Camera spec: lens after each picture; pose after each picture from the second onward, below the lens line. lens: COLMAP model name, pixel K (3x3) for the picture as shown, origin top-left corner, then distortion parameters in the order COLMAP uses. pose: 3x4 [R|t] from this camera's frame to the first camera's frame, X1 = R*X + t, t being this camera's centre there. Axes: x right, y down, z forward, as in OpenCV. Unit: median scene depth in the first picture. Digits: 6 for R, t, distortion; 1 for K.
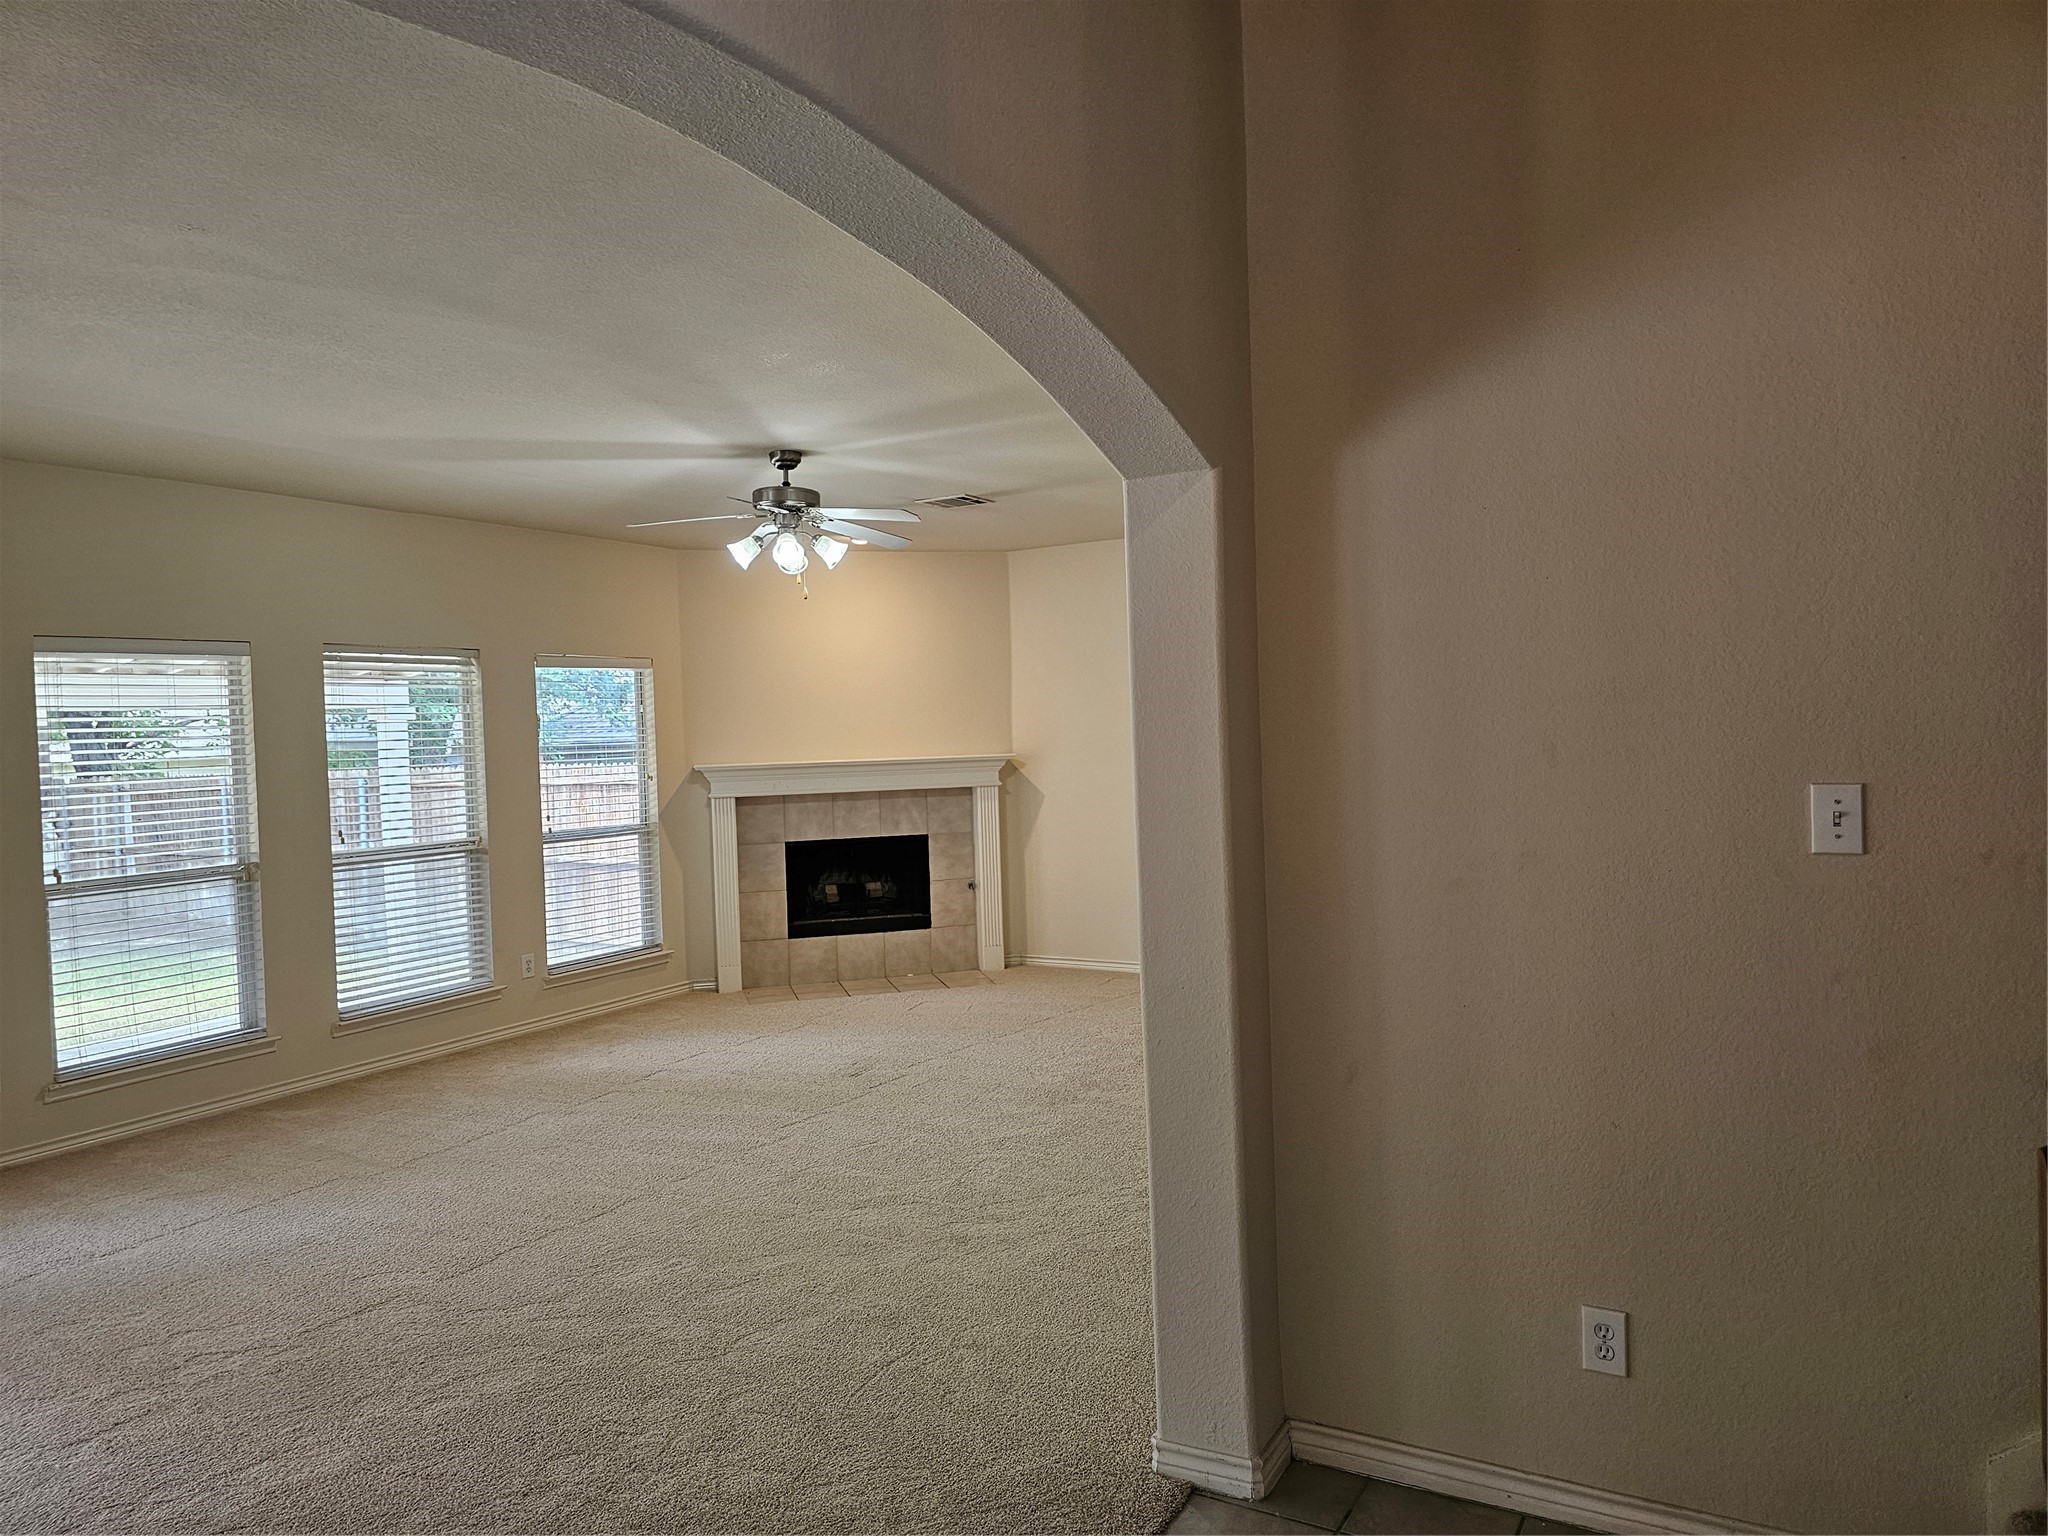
lens RADIAL K [[1379.7, 0, 1026.2], [0, 1379.7, 747.9], [0, 0, 1]] dist [0.048161, -0.049034]
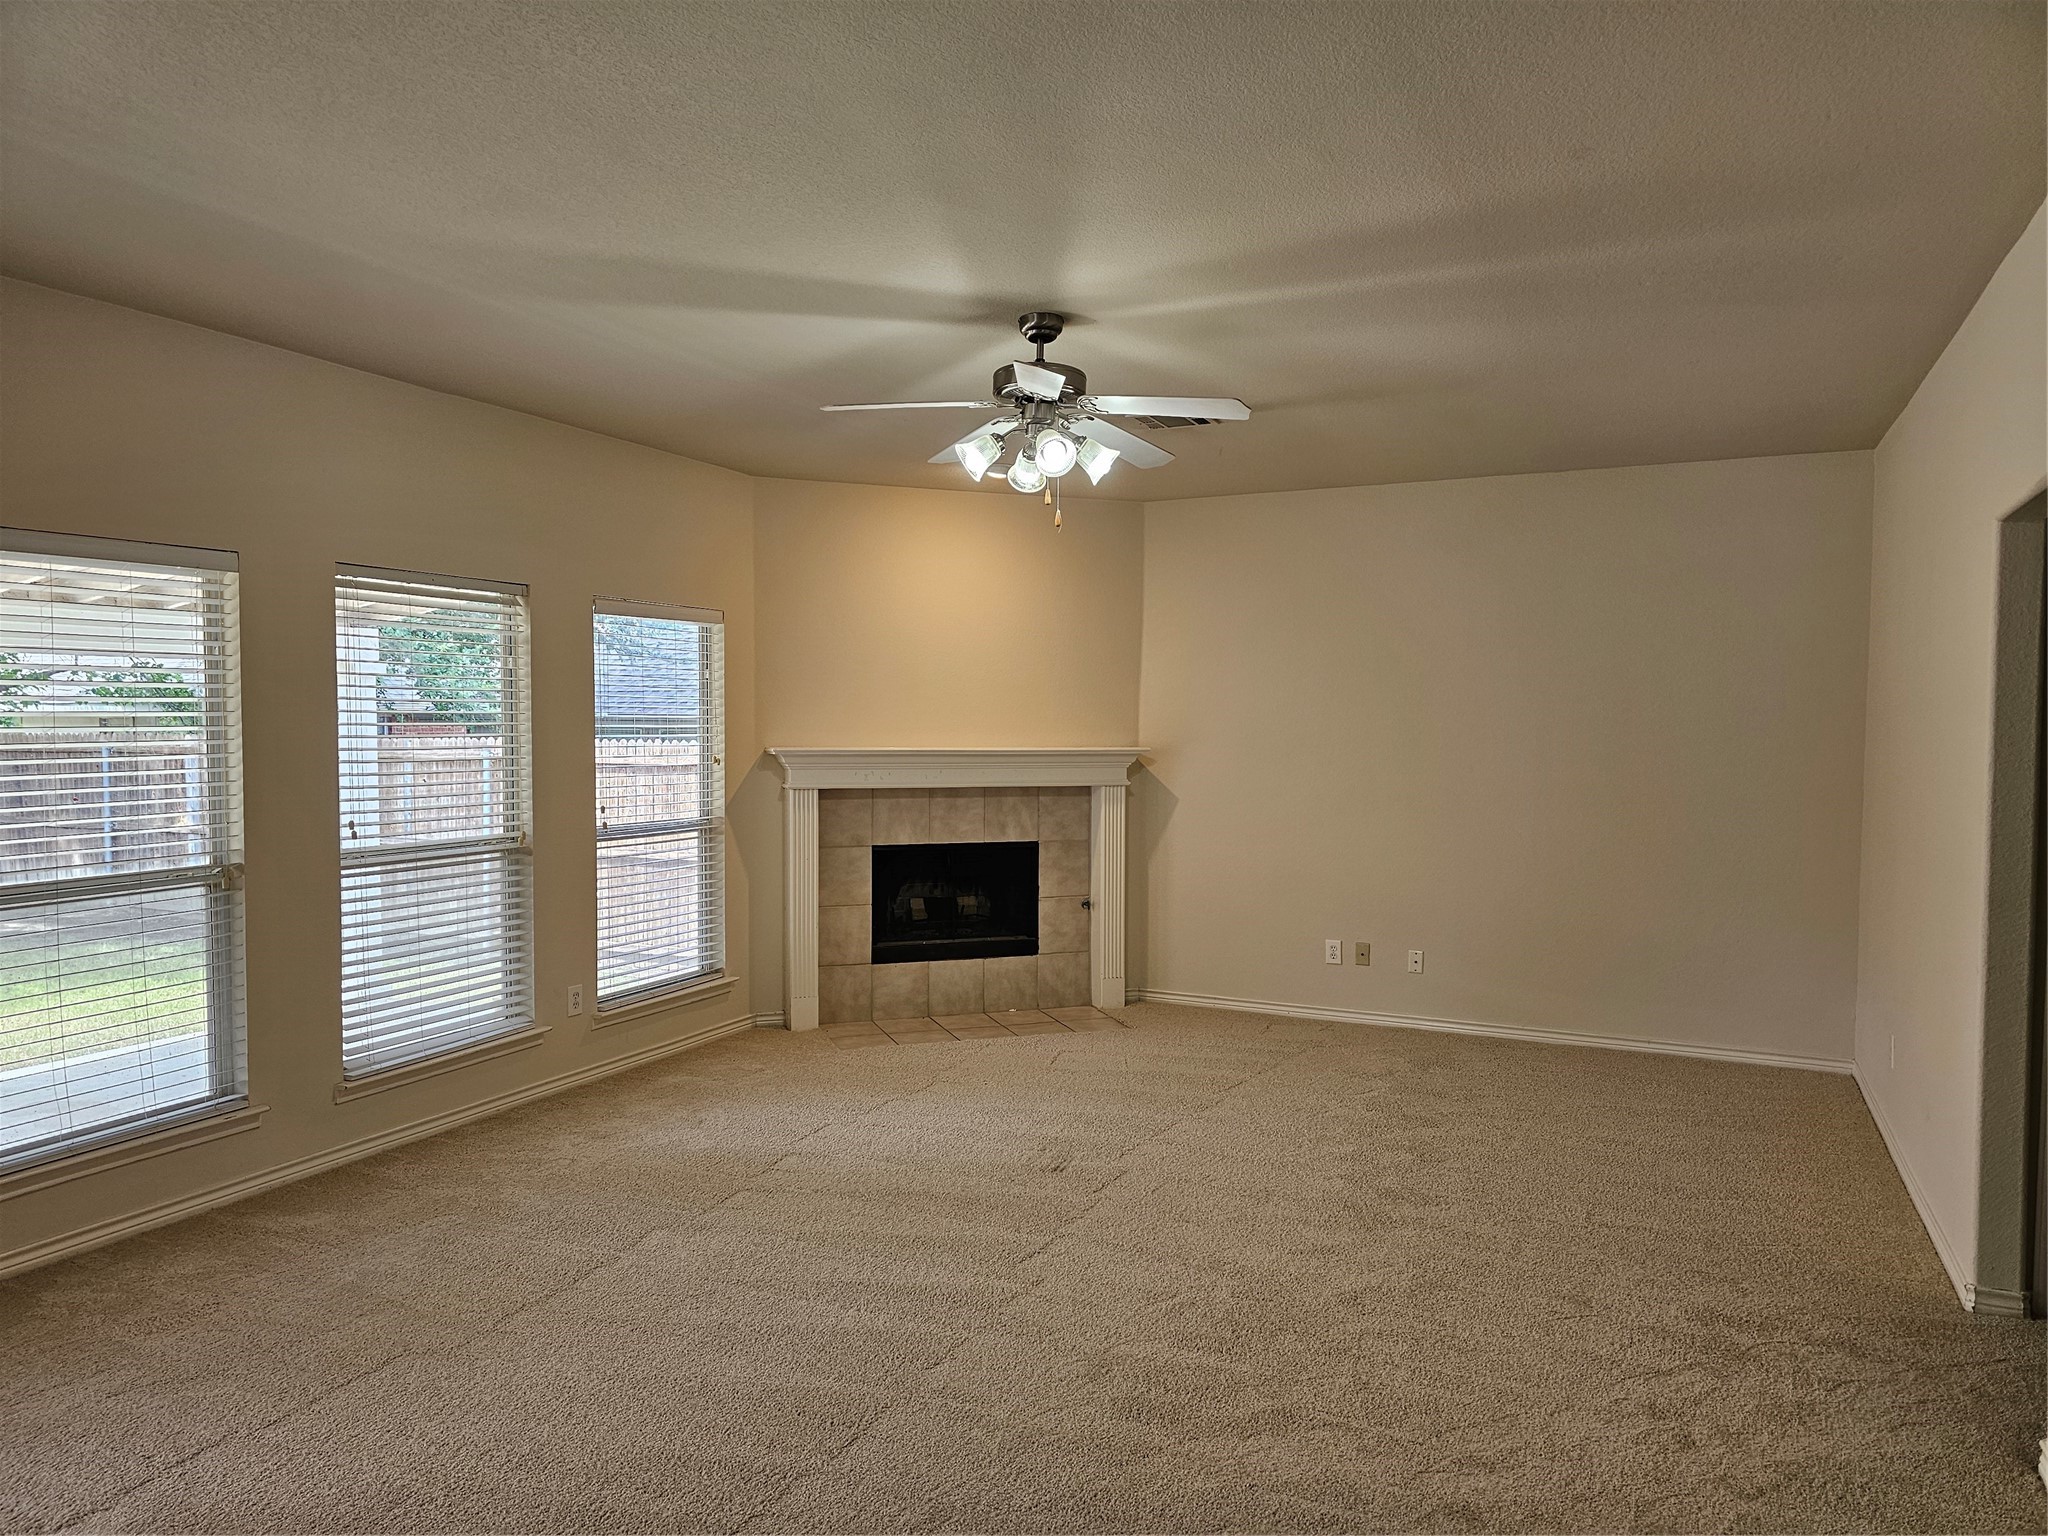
lens RADIAL K [[1379.7, 0, 1033.5], [0, 1379.7, 774.8], [0, 0, 1]] dist [0.048161, -0.049034]
pose [[0.995890, 0.035820, 0.083187, -0.160956], [-0.037977, 0.998979, 0.024486, 0.003055], [-0.082225, -0.027544, 0.996233, 0.198863]]
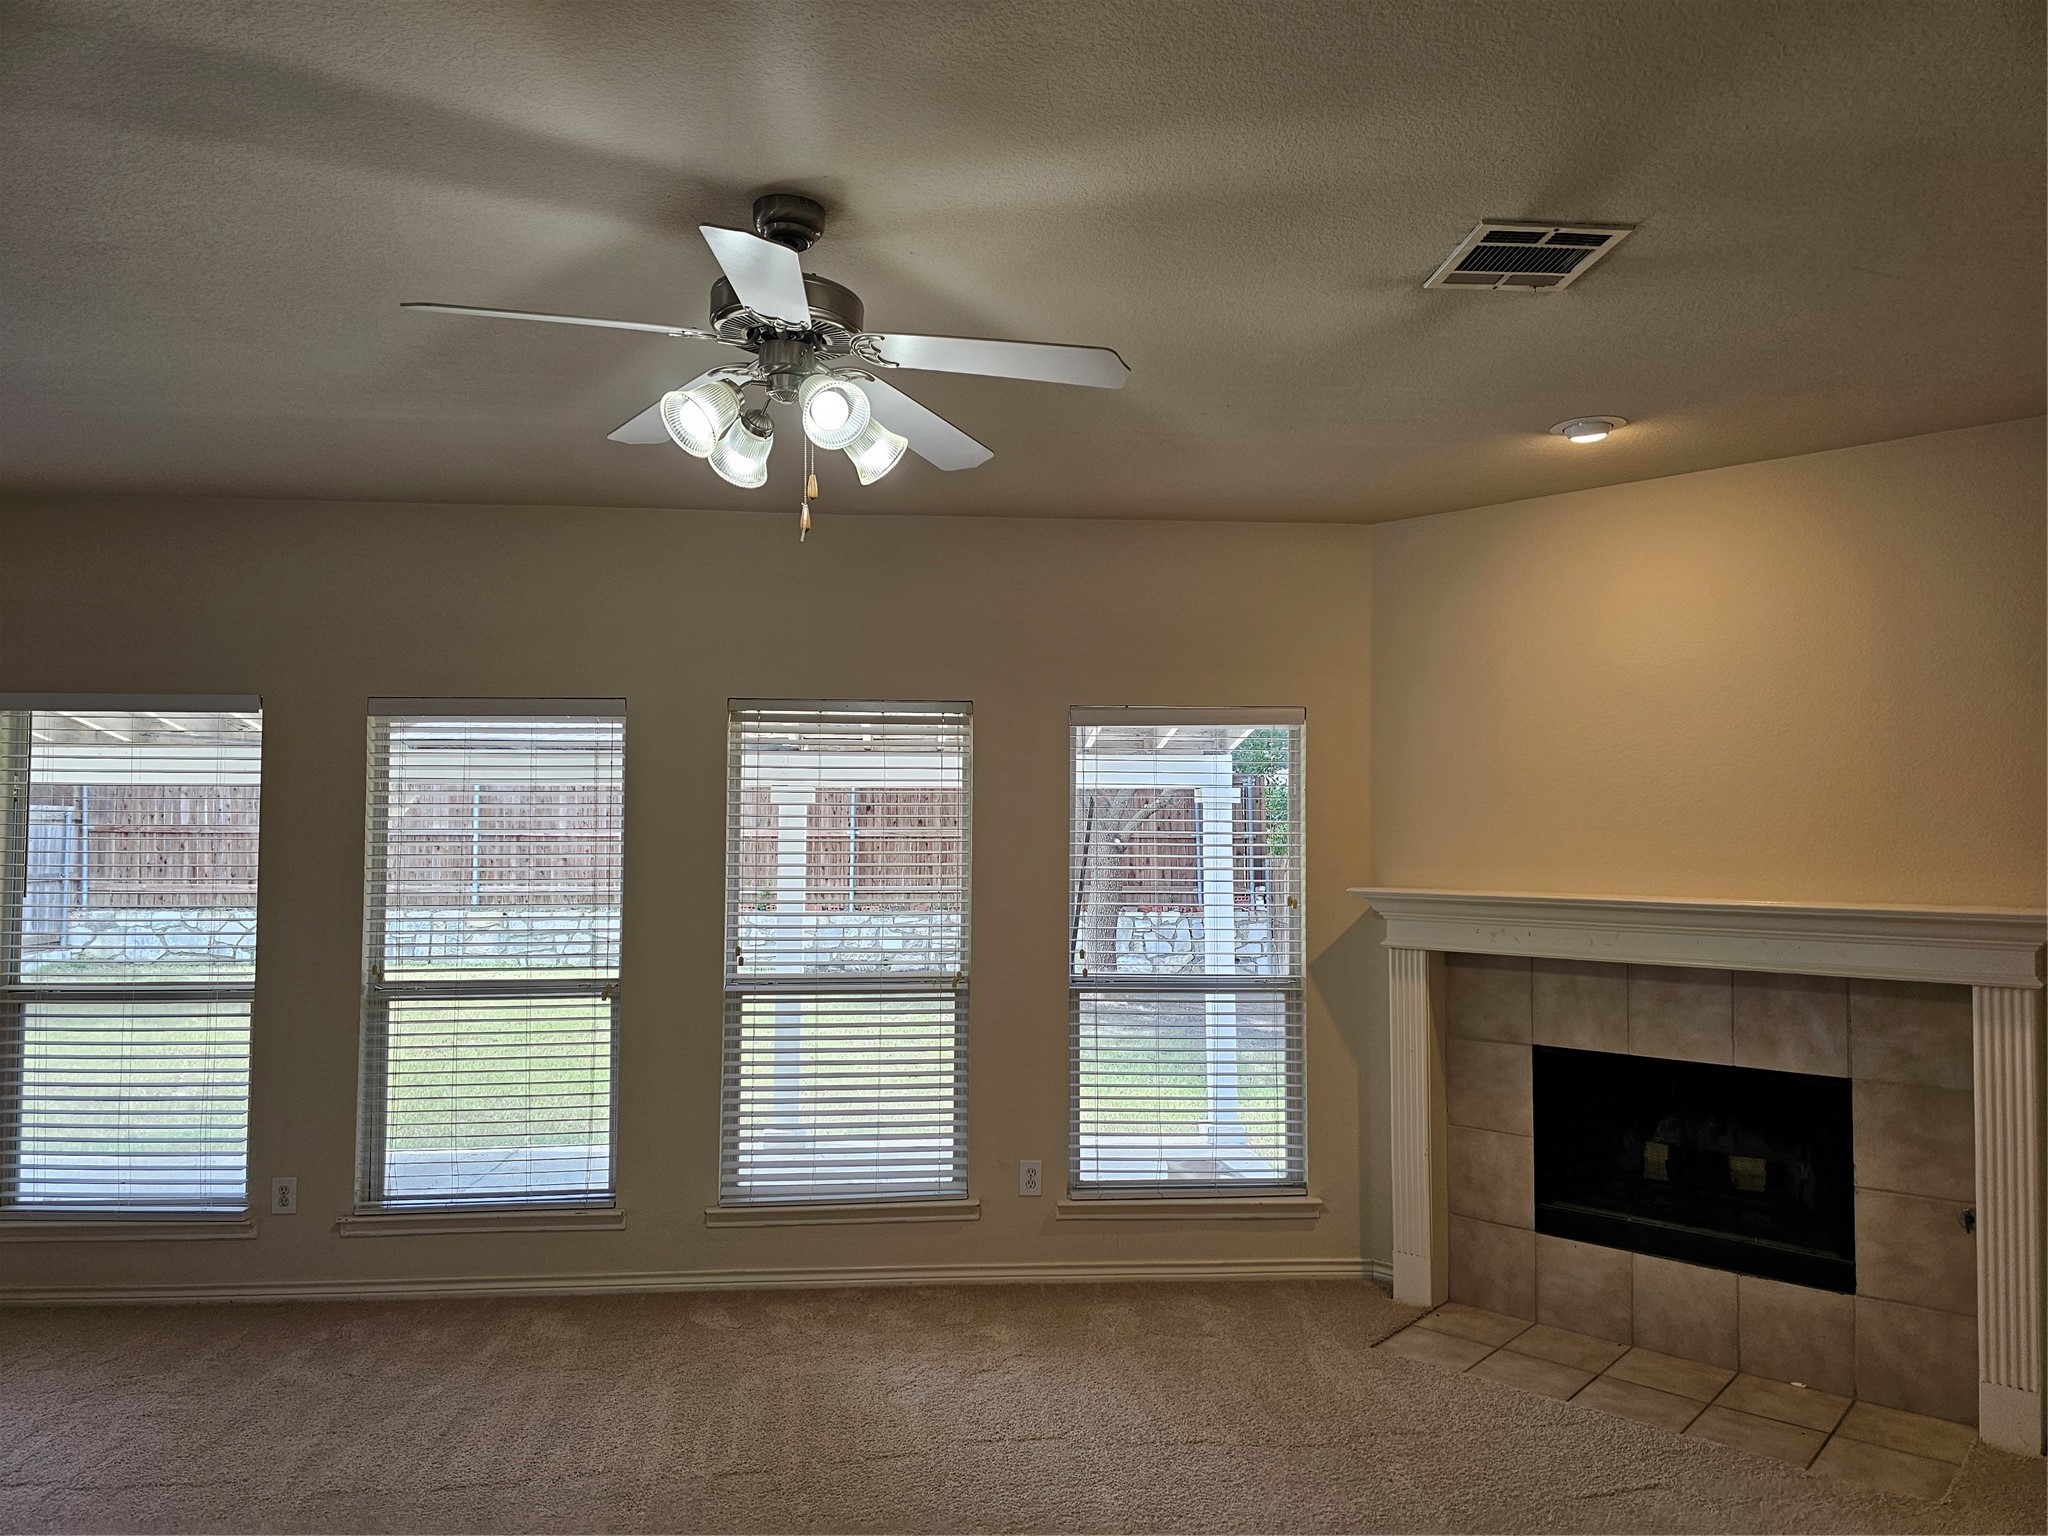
lens RADIAL K [[1379.7, 0, 1065.3], [0, 1379.7, 771.0], [0, 0, 1]] dist [0.048161, -0.049034]
pose [[0.552486, 0.000054, -0.833522, 0.182501], [-0.035629, 0.999088, -0.023551, -0.019074], [0.832760, 0.042709, 0.551984, 0.598663]]
